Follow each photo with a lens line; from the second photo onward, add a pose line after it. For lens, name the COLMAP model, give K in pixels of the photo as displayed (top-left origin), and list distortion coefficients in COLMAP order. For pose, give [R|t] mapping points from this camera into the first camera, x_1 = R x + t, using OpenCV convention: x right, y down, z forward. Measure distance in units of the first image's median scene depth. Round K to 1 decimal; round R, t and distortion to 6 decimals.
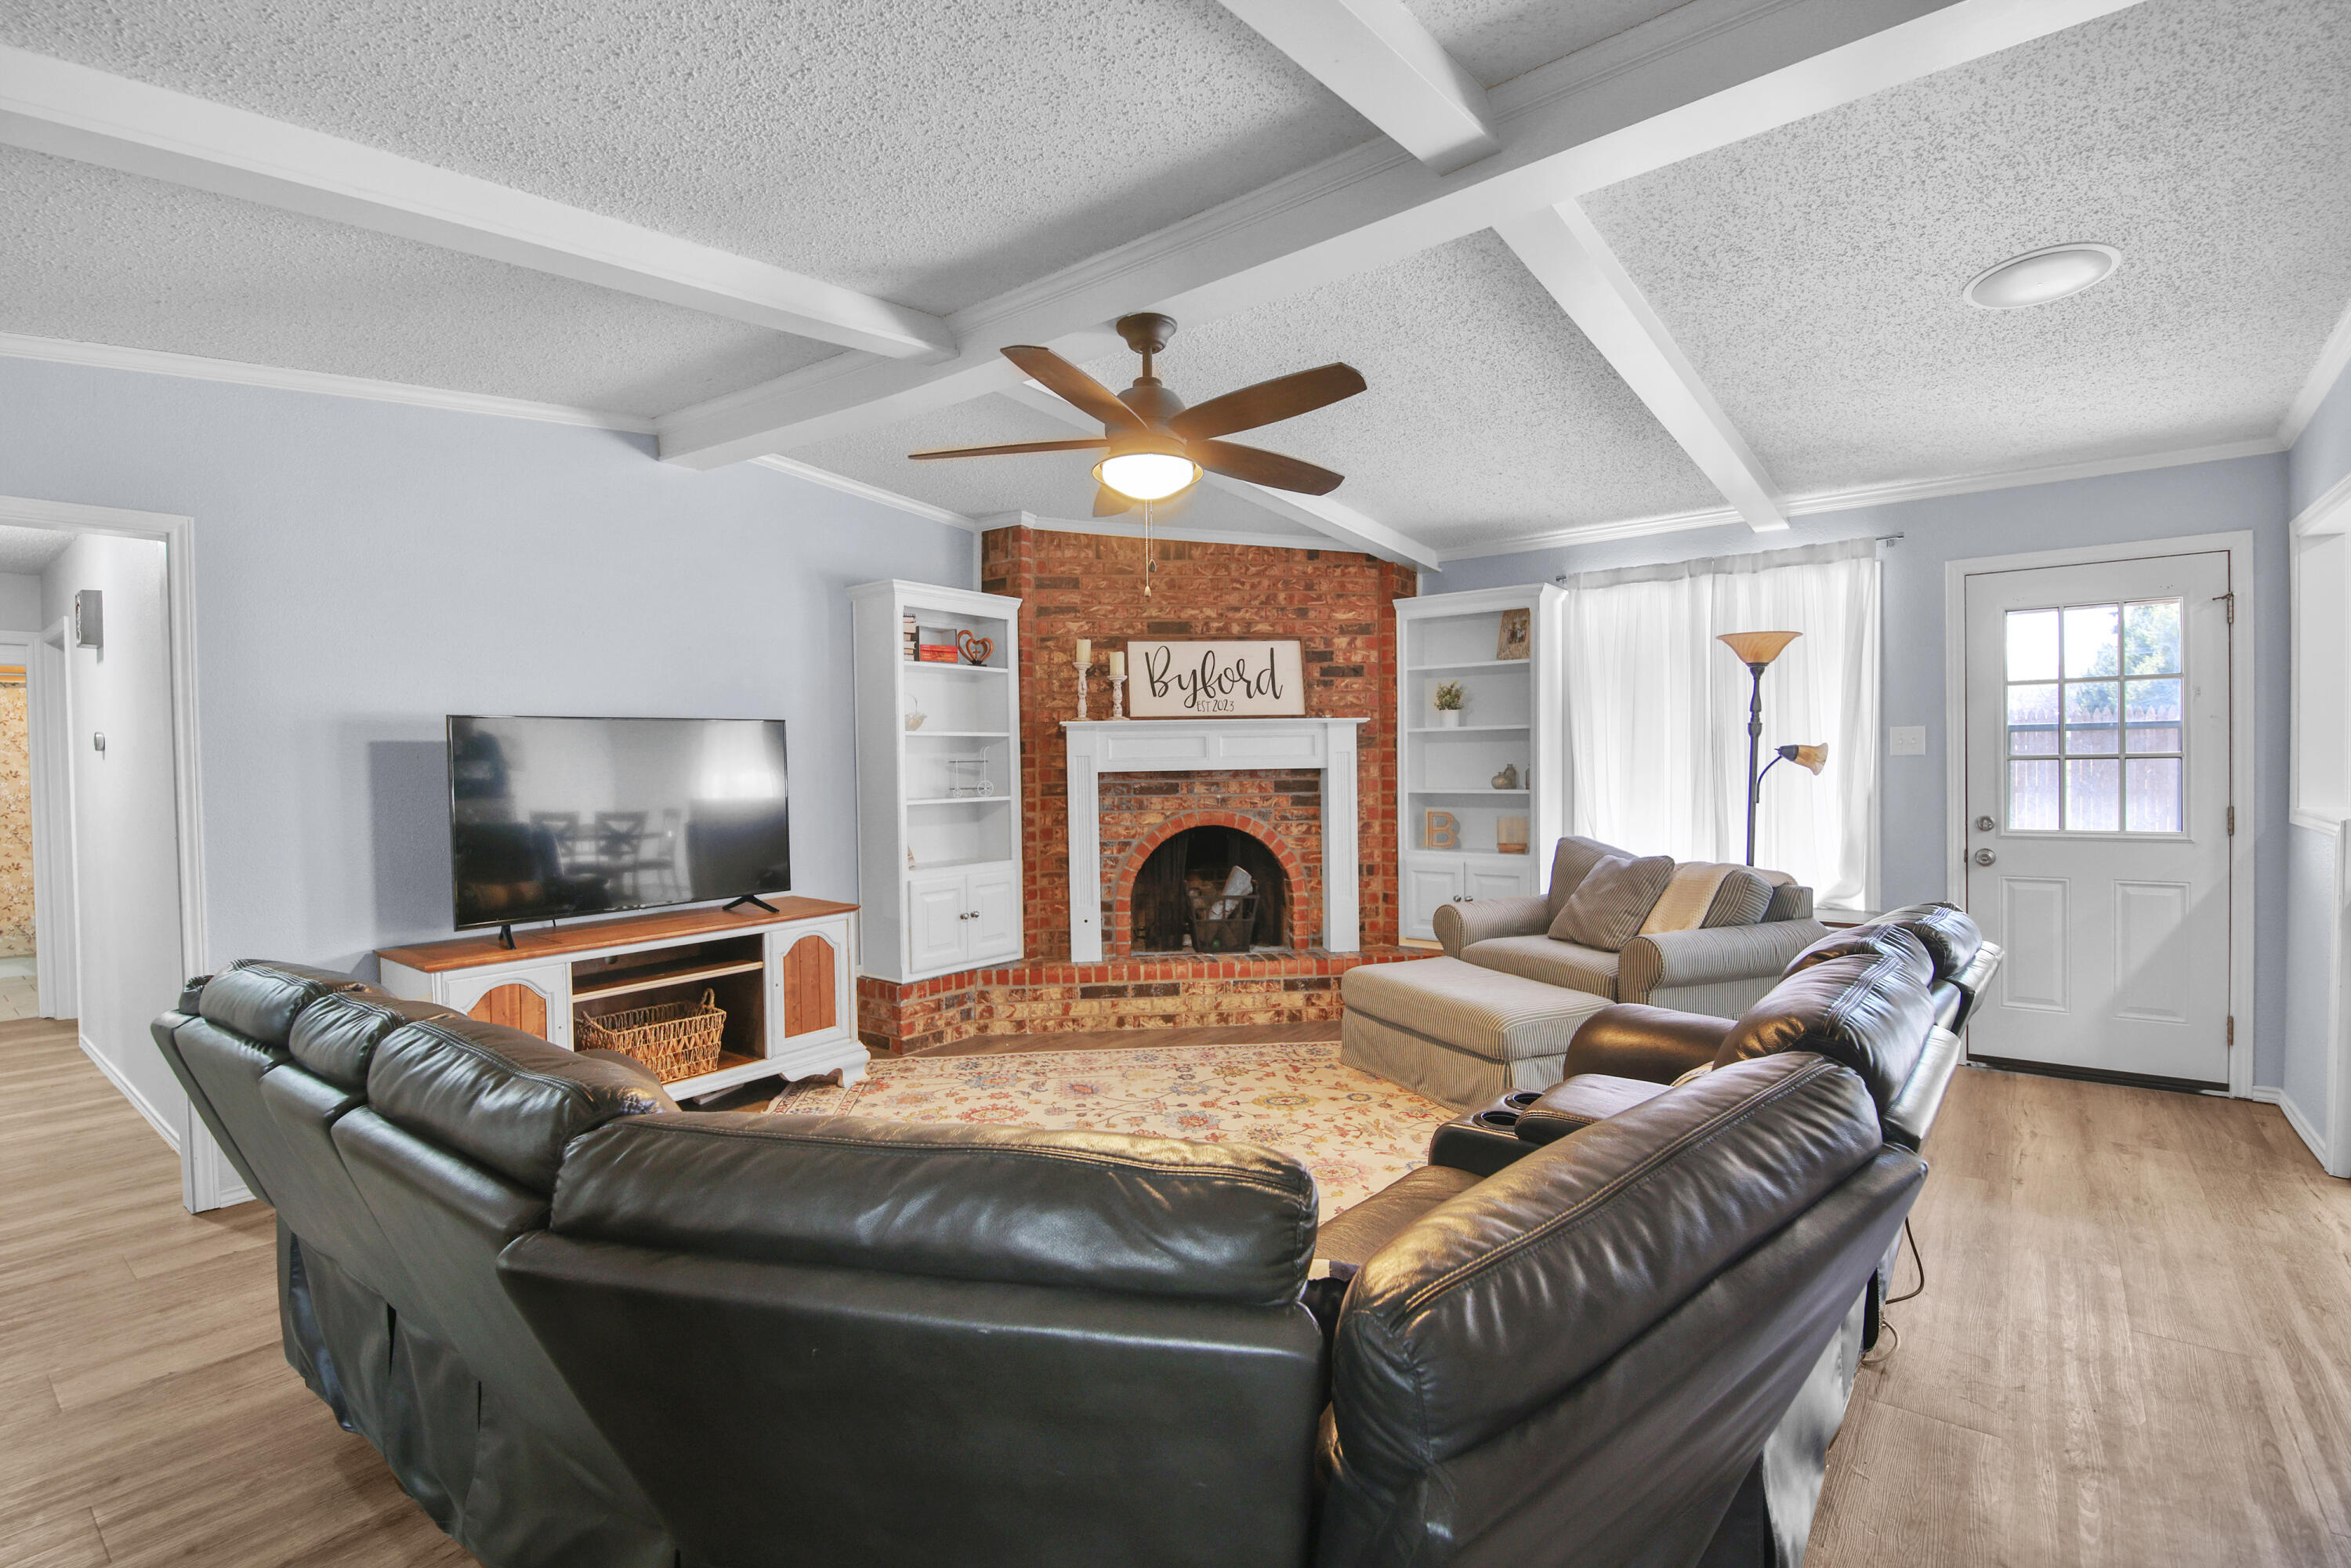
lens RADIAL K [[1101.9, 0, 1175.5], [0, 1101.9, 784.0], [0, 0, 1]] dist [-0.001049, -0.000341]
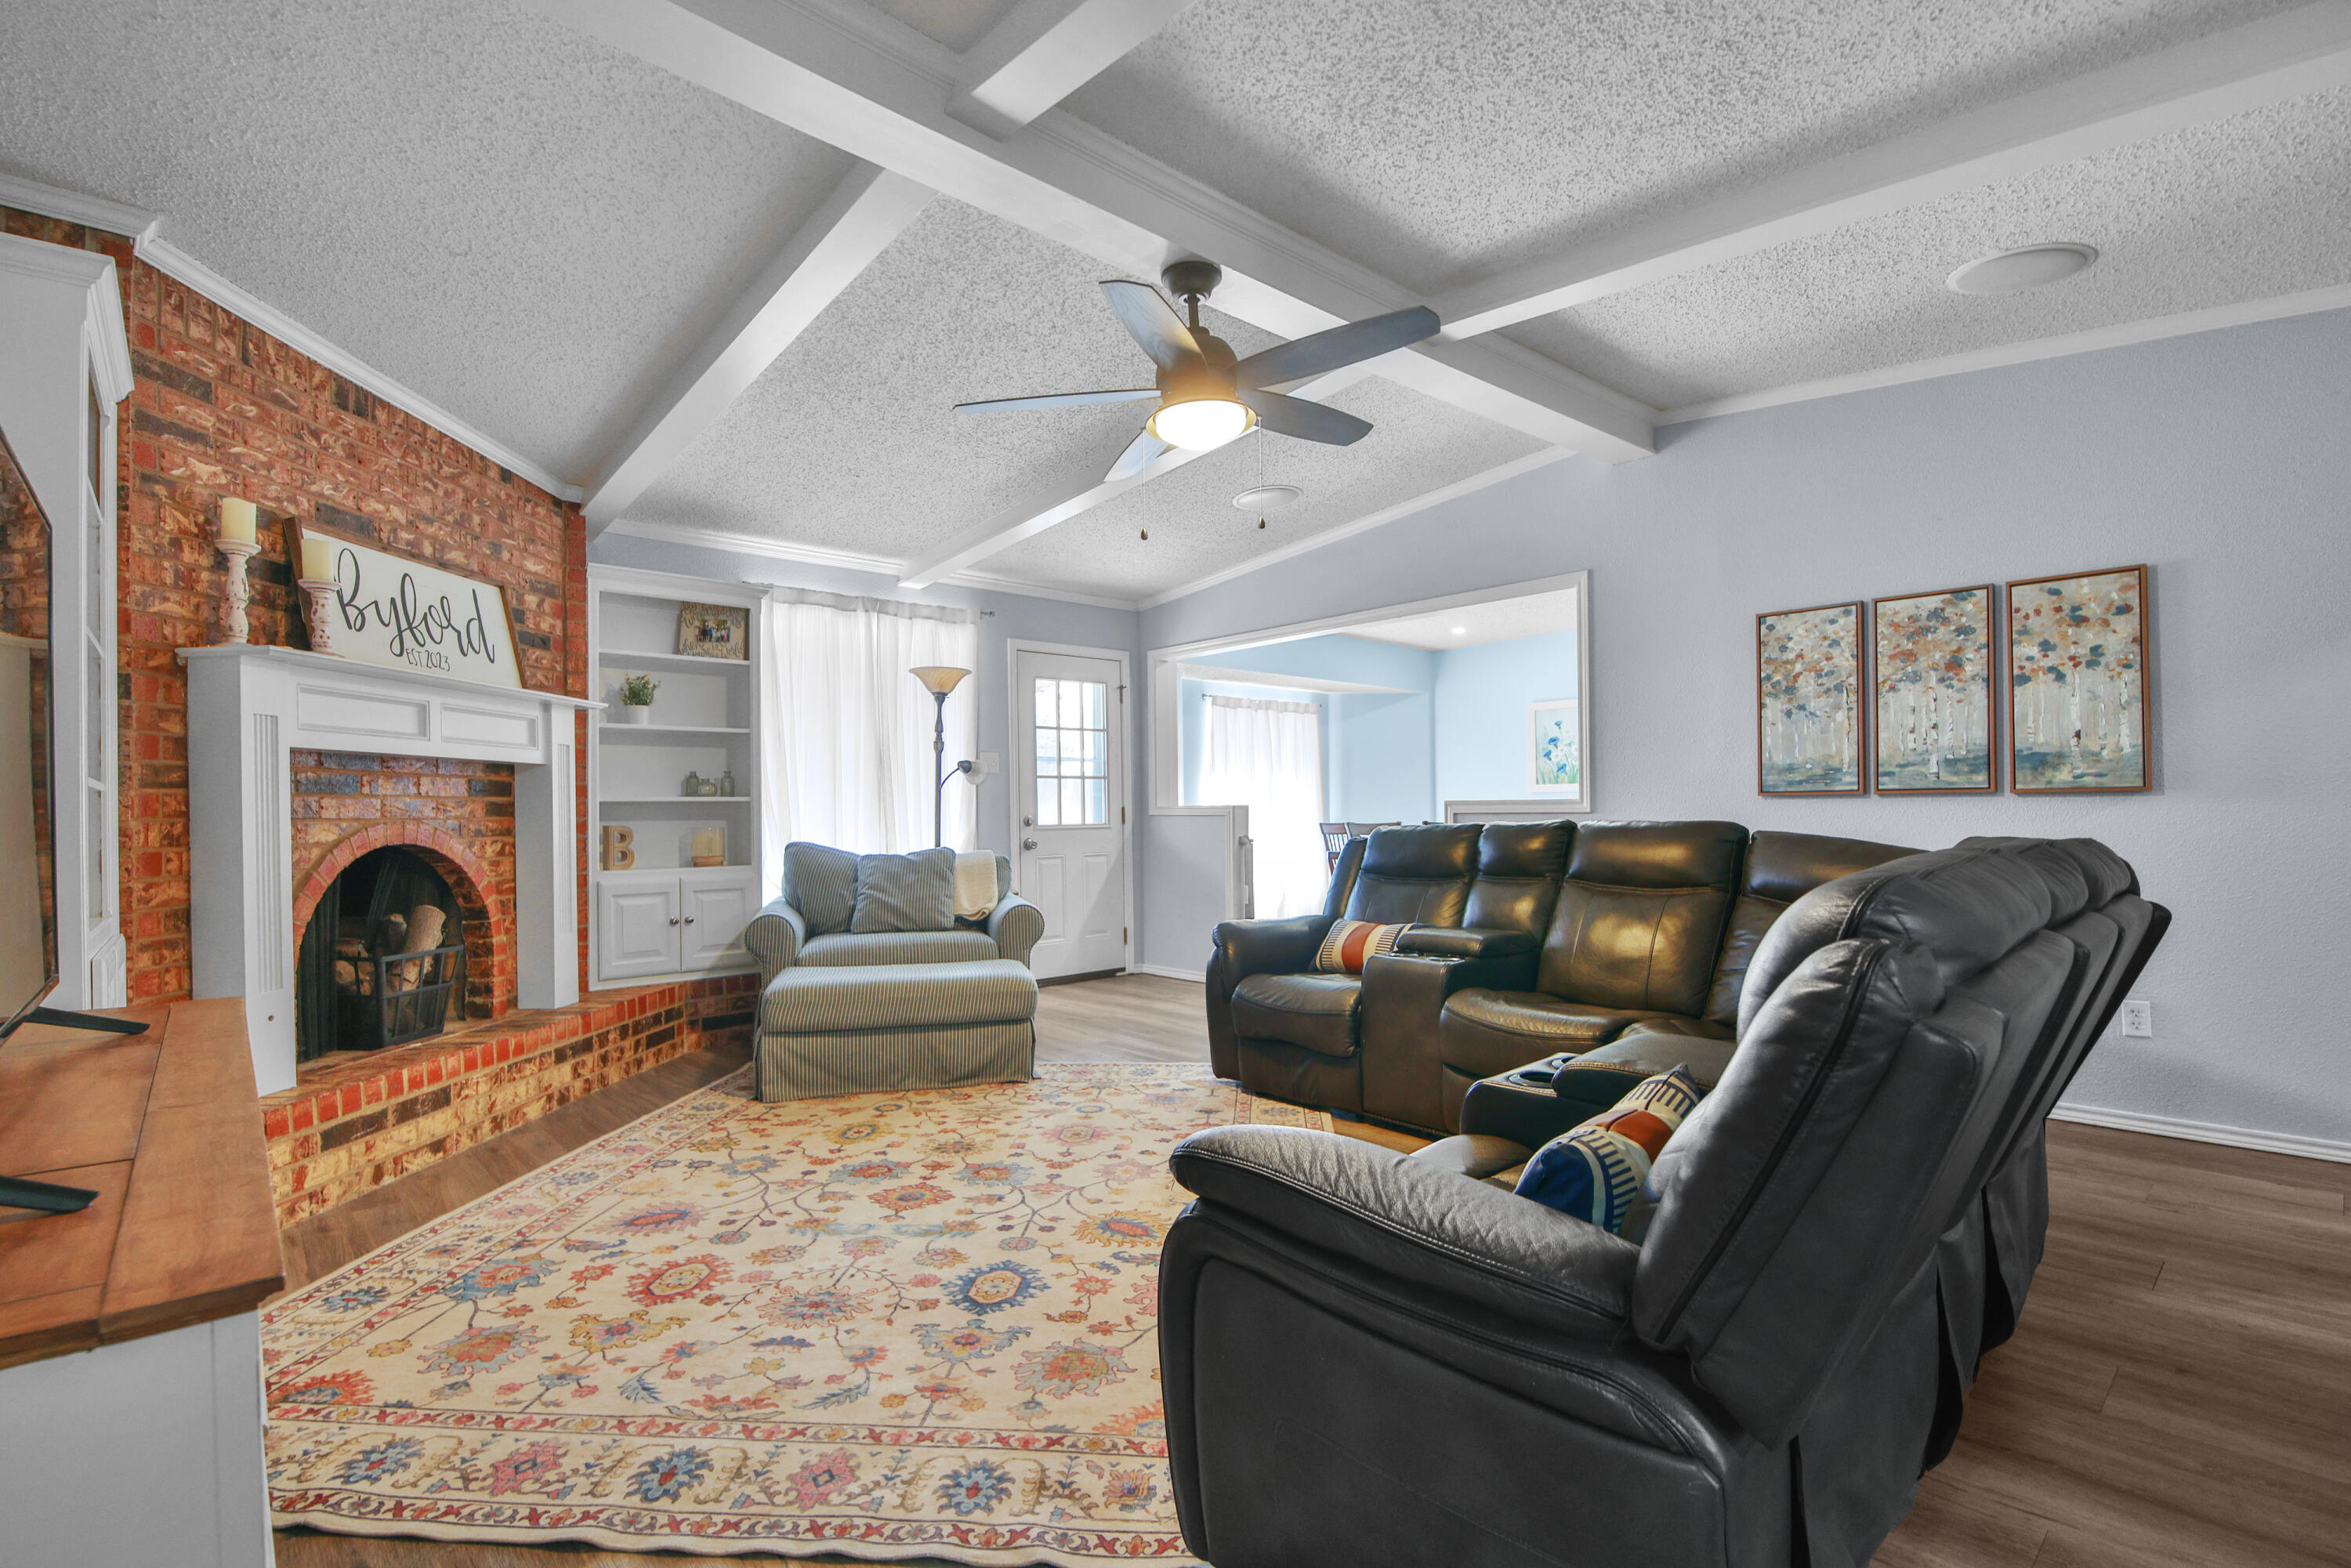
lens RADIAL K [[1110.2, 0, 1140.1], [0, 1110.2, 818.3], [0, 0, 1]] dist [-0.017648, -0.000987]
pose [[0.154391, 0.012526, 0.987930, -0.566491], [0.035550, 0.999202, -0.018225, 0.052443], [-0.987370, 0.037935, 0.153823, 0.503954]]
